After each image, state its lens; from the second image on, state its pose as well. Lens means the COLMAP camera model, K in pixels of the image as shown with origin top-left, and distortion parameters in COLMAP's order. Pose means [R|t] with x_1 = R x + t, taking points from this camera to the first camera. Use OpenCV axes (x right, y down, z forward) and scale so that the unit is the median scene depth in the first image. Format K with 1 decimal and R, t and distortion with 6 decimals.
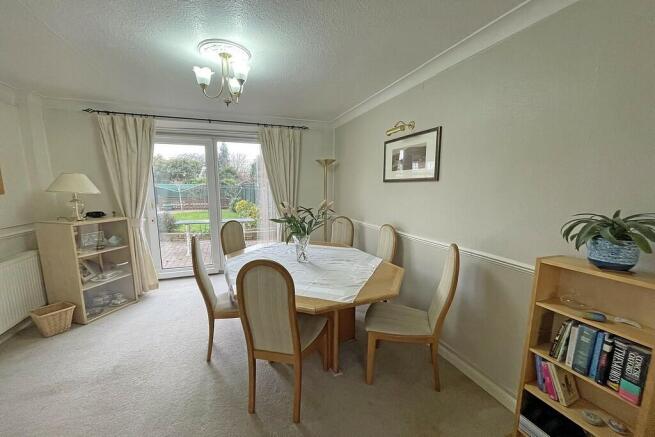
lens RADIAL K [[261.3, 0, 326.4], [0, 261.3, 228.5], [0, 0, 1]] dist [-0.002380, -0.000304]
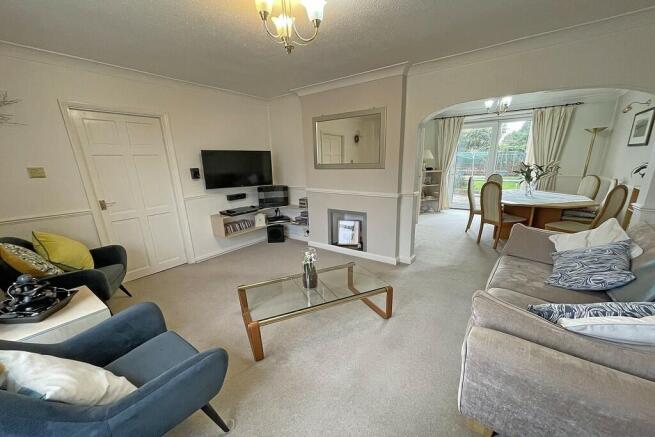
lens RADIAL K [[261.3, 0, 326.4], [0, 261.3, 228.5], [0, 0, 1]] dist [-0.002380, -0.000304]
pose [[0.530275, 0.205308, -0.822592, 0.506069], [-0.106114, 0.978679, 0.175860, 0.131244], [0.841159, -0.005966, 0.540755, -0.830710]]
